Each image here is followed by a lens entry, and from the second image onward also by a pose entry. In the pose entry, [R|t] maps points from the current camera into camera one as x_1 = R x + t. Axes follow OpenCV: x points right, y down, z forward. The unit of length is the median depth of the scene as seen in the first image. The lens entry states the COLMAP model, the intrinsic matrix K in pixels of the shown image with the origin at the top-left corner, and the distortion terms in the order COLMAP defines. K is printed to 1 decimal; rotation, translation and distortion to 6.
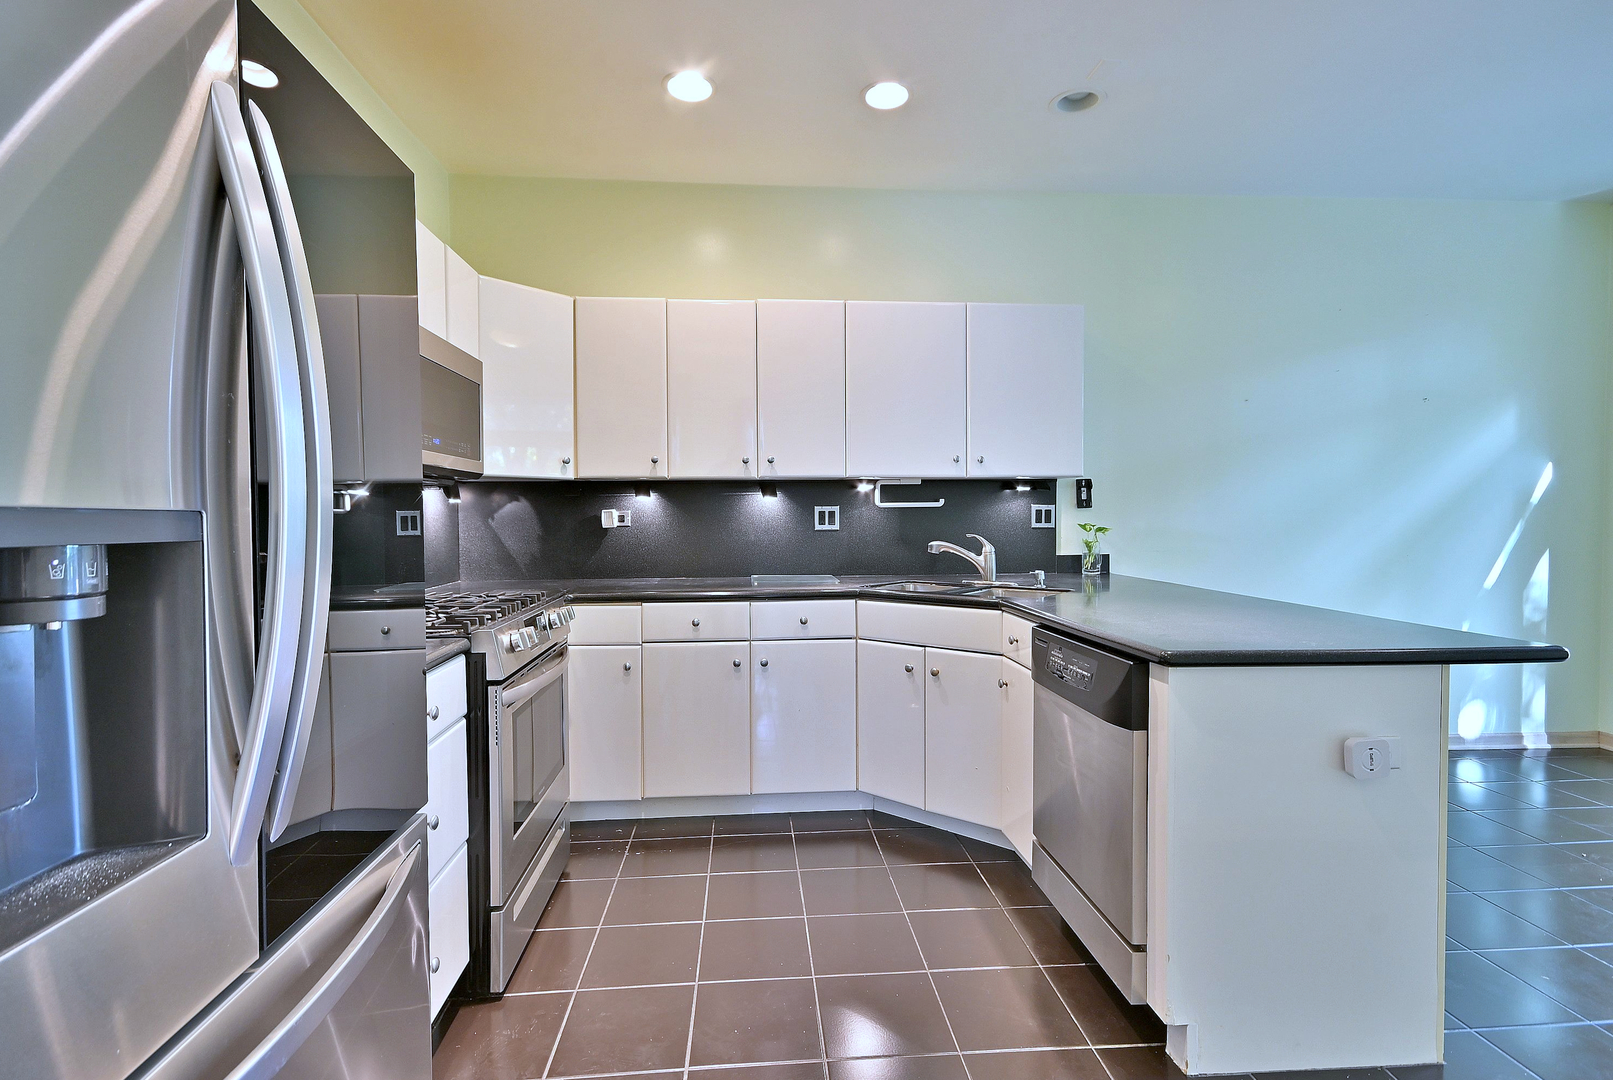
lens RADIAL K [[760.1, 0, 793.7], [0, 760.1, 532.7], [0, 0, 1]] dist [0.013194, 0.000189]
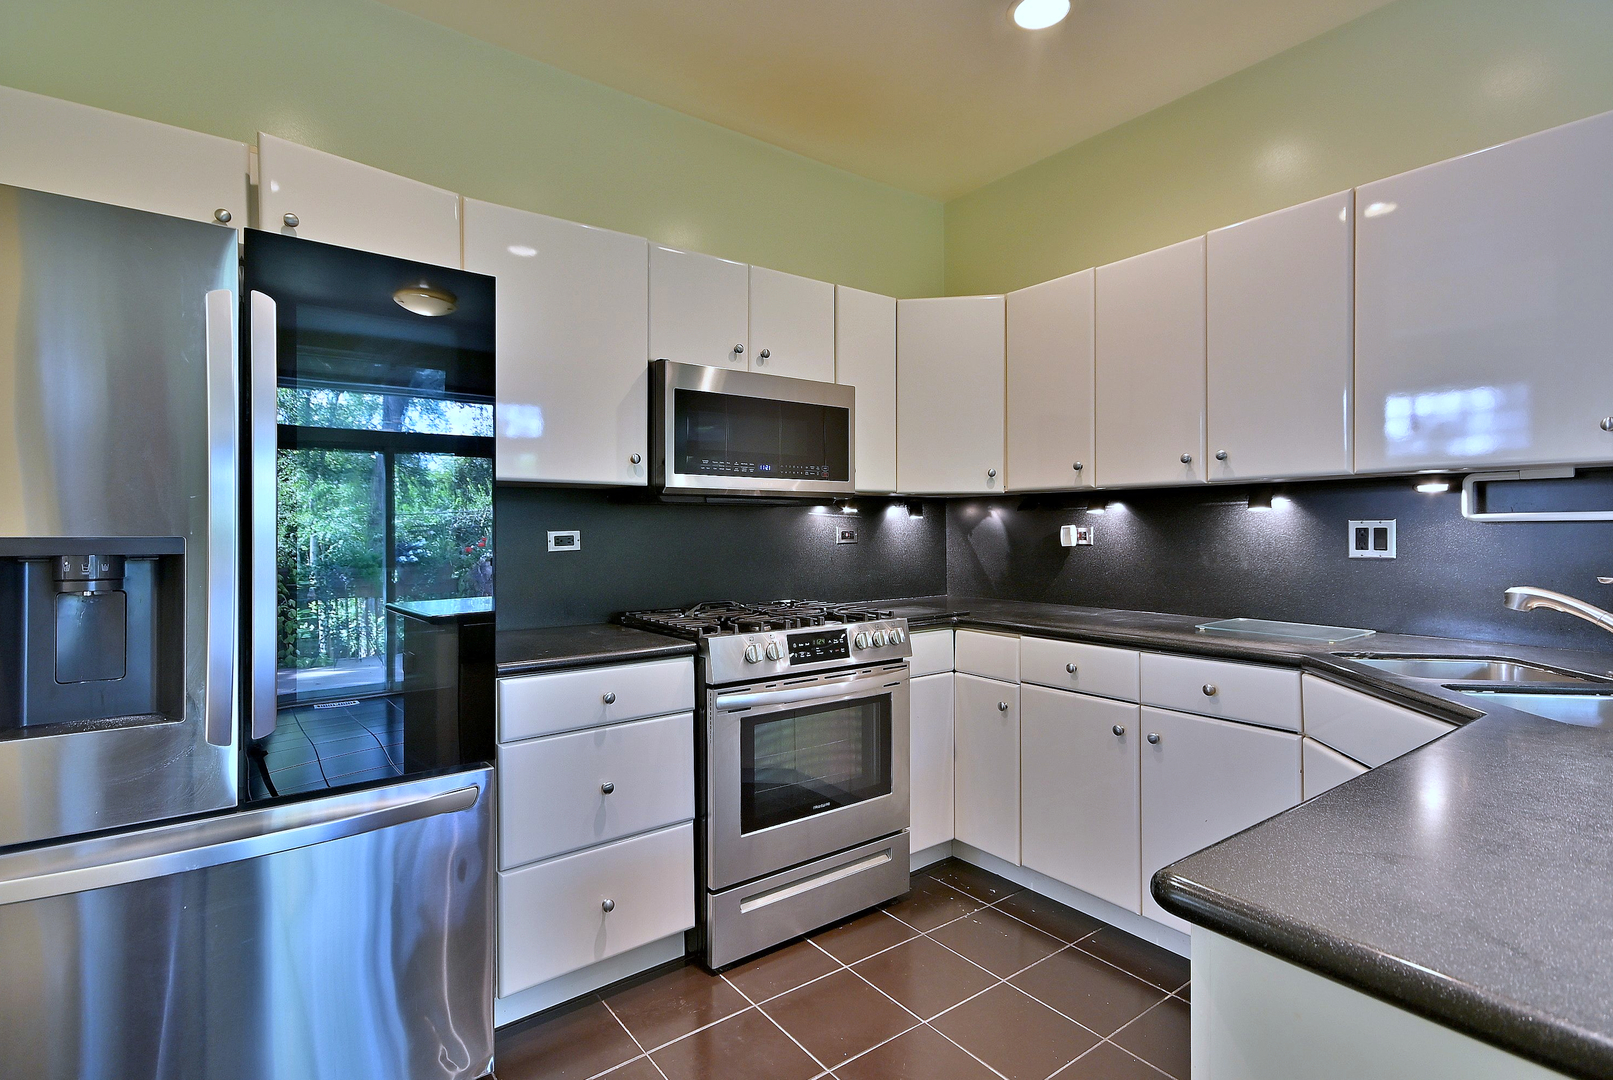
lens RADIAL K [[761.3, 0, 809.2], [0, 761.3, 531.1], [0, 0, 1]] dist [0.009642, 0.001083]
pose [[0.545864, 0.005361, -0.837856, 0.325654], [-0.020070, 0.999776, -0.006679, -0.012469], [0.837633, 0.020462, 0.545850, 0.273655]]
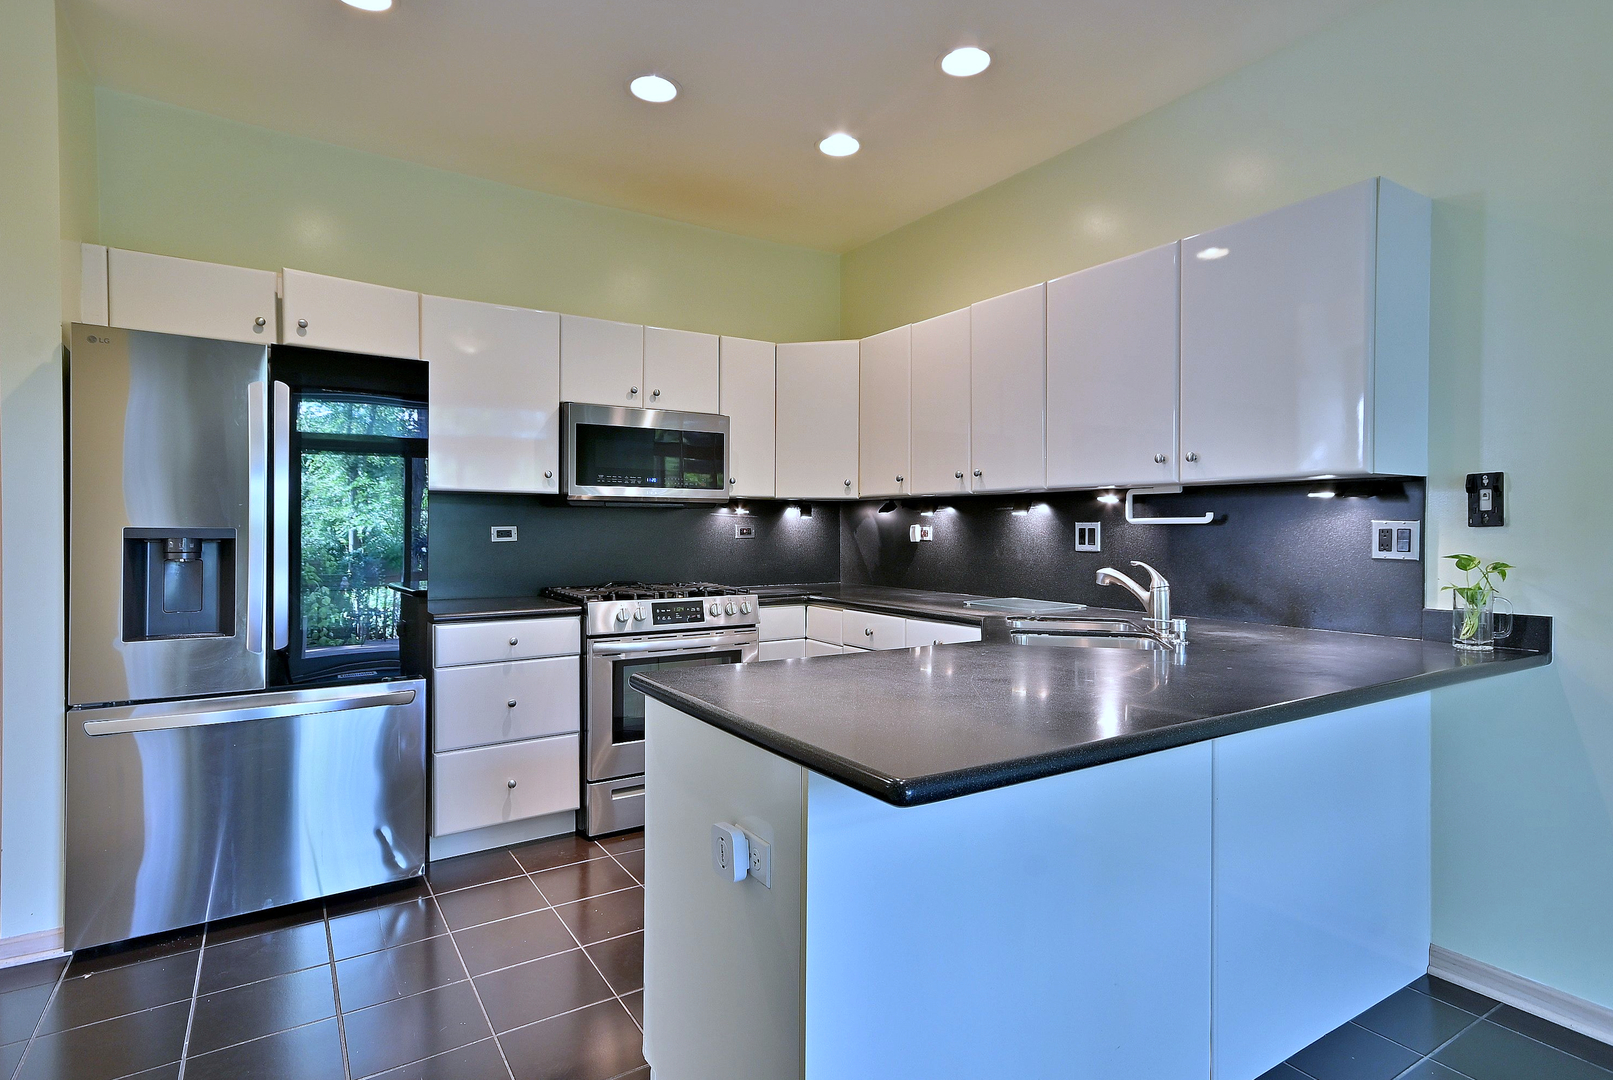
lens RADIAL K [[806.4, 0, 808.1], [0, 806.4, 530.8], [0, 0, 1]] dist [0.020799, 0.001398]
pose [[0.486058, 0.011466, -0.873851, 0.681264], [-0.027538, 0.999618, -0.002201, -0.015658], [0.873493, 0.025134, 0.486188, 0.310171]]
